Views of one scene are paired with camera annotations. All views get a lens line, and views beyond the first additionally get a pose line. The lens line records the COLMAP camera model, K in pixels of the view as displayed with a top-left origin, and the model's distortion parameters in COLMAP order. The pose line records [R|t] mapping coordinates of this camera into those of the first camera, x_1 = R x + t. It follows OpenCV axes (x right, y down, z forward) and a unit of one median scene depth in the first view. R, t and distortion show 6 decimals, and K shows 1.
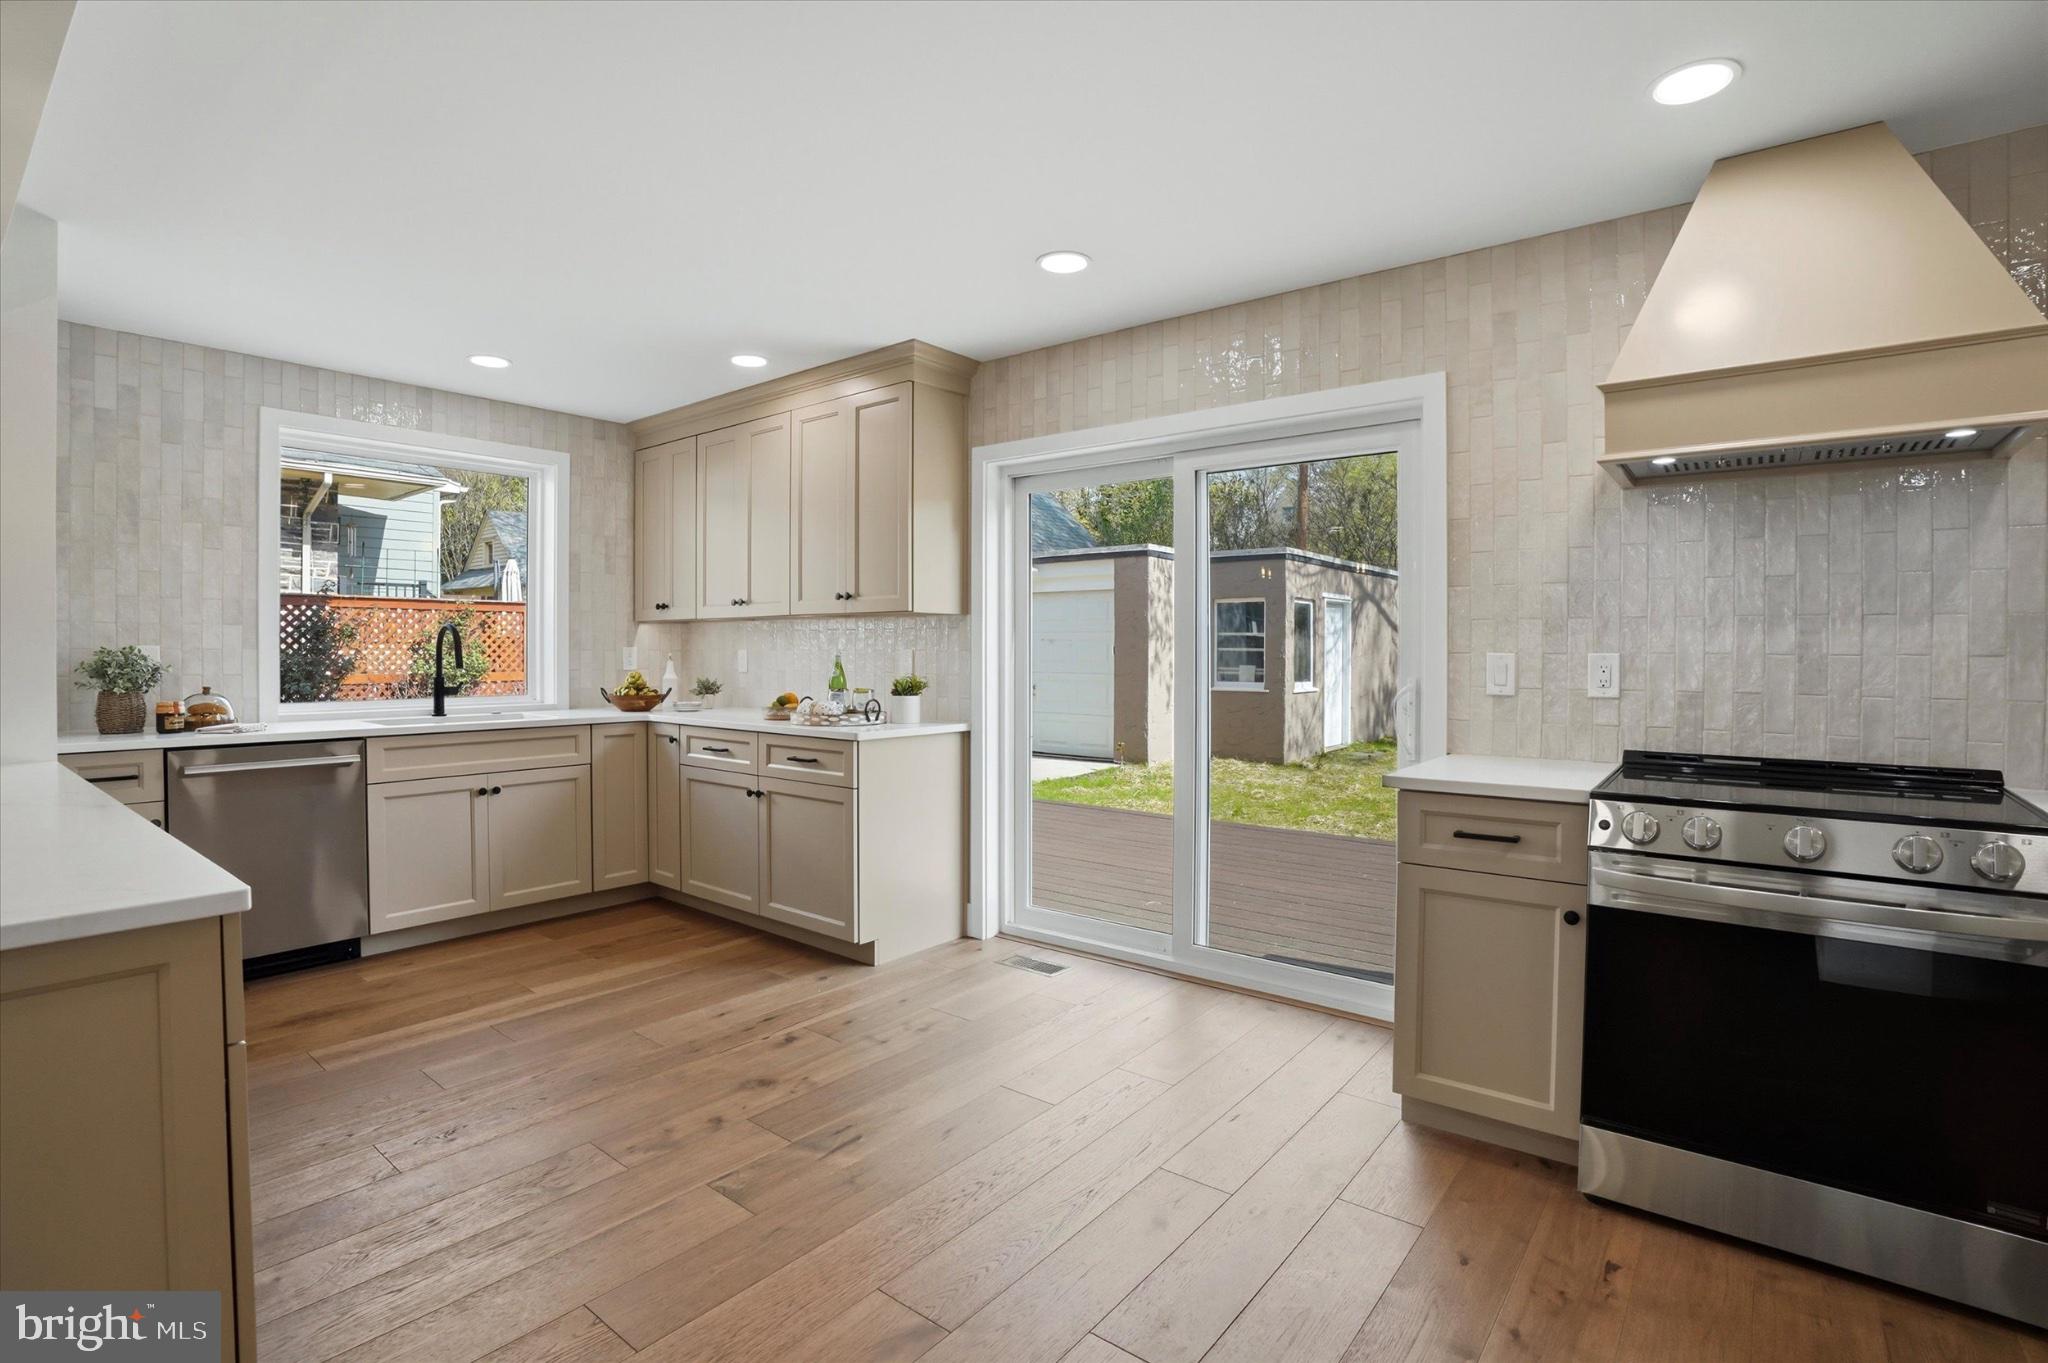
lens RADIAL K [[965.2, 0, 1009.8], [0, 965.2, 653.7], [0, 0, 1]] dist [-0.051824, 0.007127]
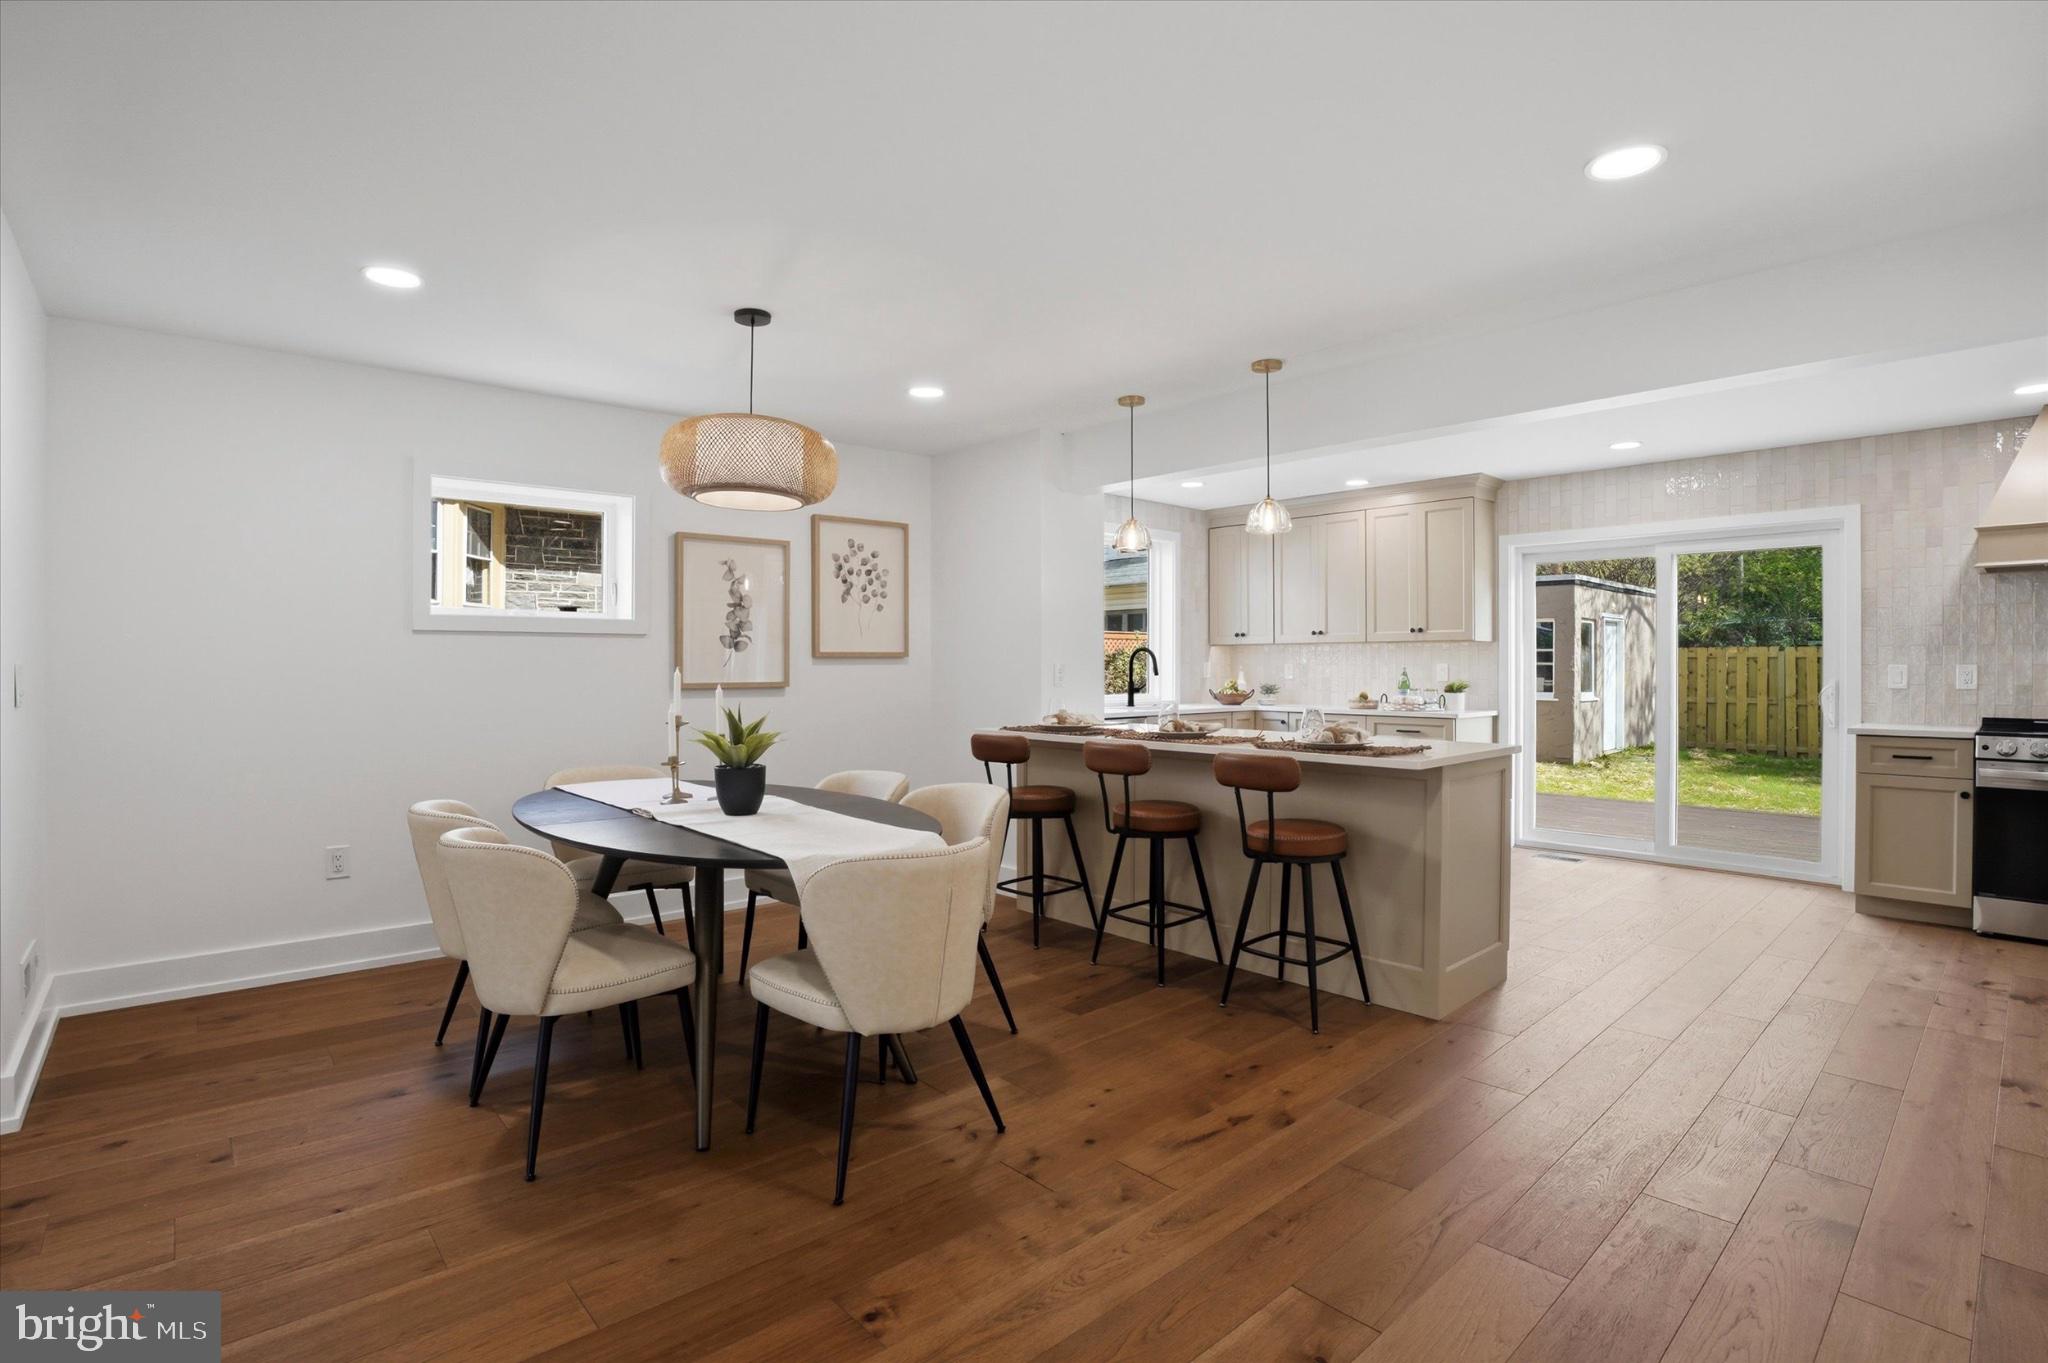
lens RADIAL K [[965.2, 0, 1016.6], [0, 965.2, 666.9], [0, 0, 1]] dist [-0.051824, 0.007127]
pose [[0.987364, -0.000573, -0.158467, -0.631190], [0.000363, 0.999999, -0.001354, 0.003627], [0.158468, 0.001280, 0.987363, -0.728098]]
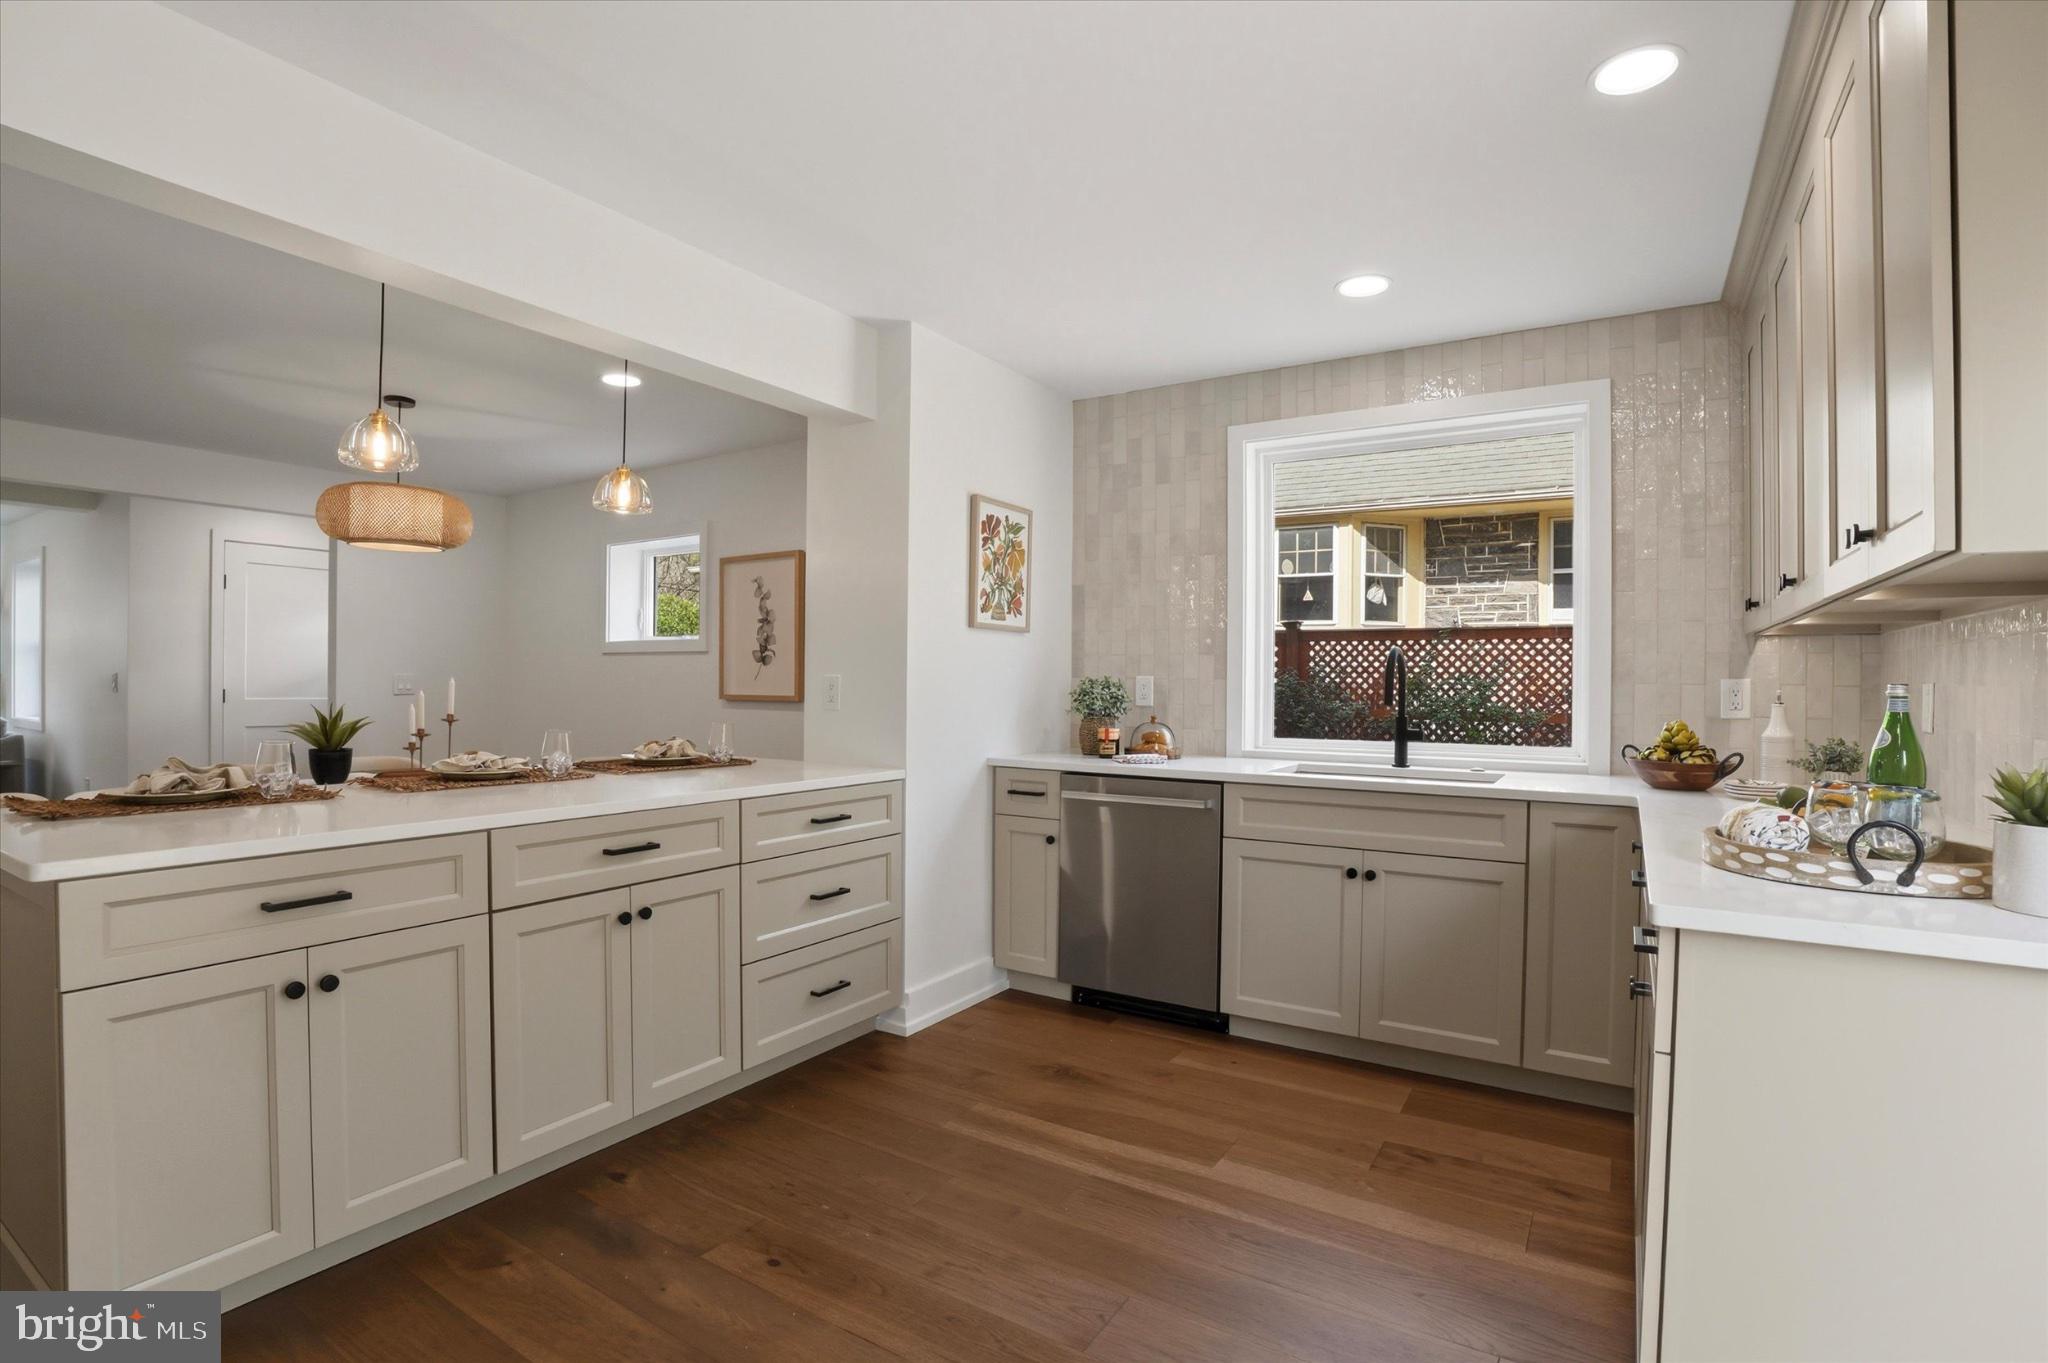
lens RADIAL K [[965.2, 0, 1020.2], [0, 965.2, 690.6], [0, 0, 1]] dist [-0.051824, 0.007127]
pose [[0.128498, 0.008352, -0.991675, 0.158134], [-0.011307, 0.999912, 0.006956, 0.001957], [0.991645, 0.010319, 0.128581, 0.694411]]
